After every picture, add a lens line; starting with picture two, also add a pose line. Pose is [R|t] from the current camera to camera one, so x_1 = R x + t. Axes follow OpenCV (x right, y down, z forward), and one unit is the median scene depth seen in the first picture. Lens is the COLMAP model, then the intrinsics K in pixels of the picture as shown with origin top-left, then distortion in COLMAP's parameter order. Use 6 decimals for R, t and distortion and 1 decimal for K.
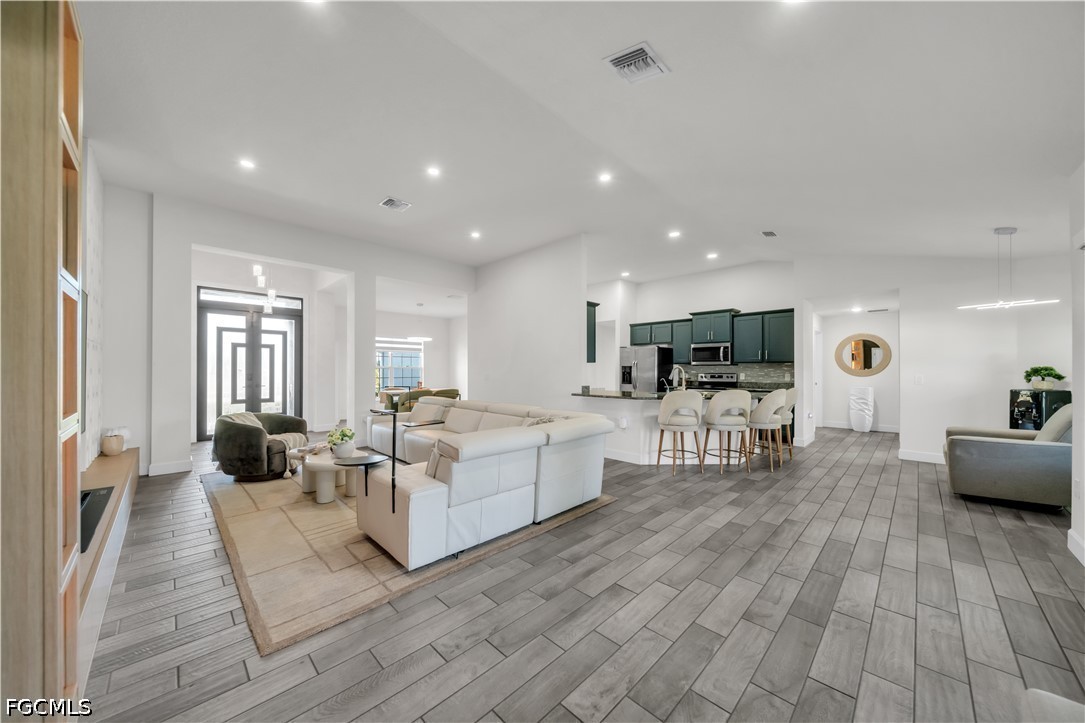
lens RADIAL K [[376.0, 0, 545.4], [0, 376.0, 369.1], [0, 0, 1]] dist [-0.000854, -0.000457]
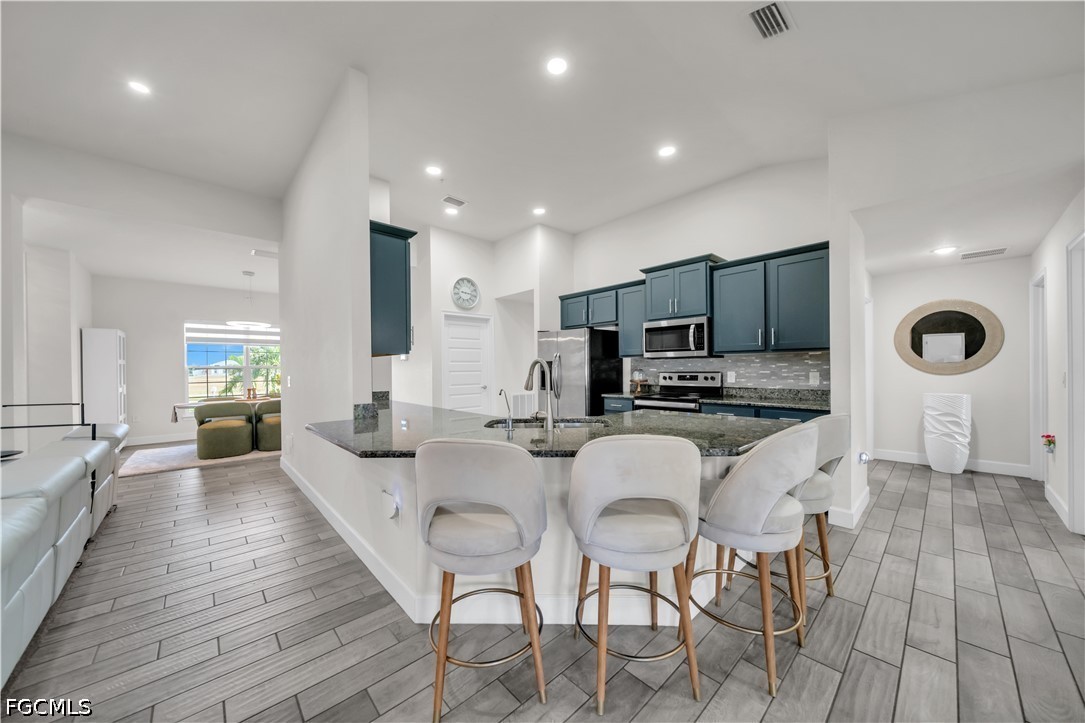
lens RADIAL K [[373.7, 0, 545.7], [0, 373.7, 368.8], [0, 0, 1]] dist [-0.001044, -0.001284]
pose [[0.999228, -0.010895, -0.037755, 0.262830], [0.011095, 0.999926, 0.005078, 0.001127], [0.037697, -0.005493, 0.999274, 0.422351]]
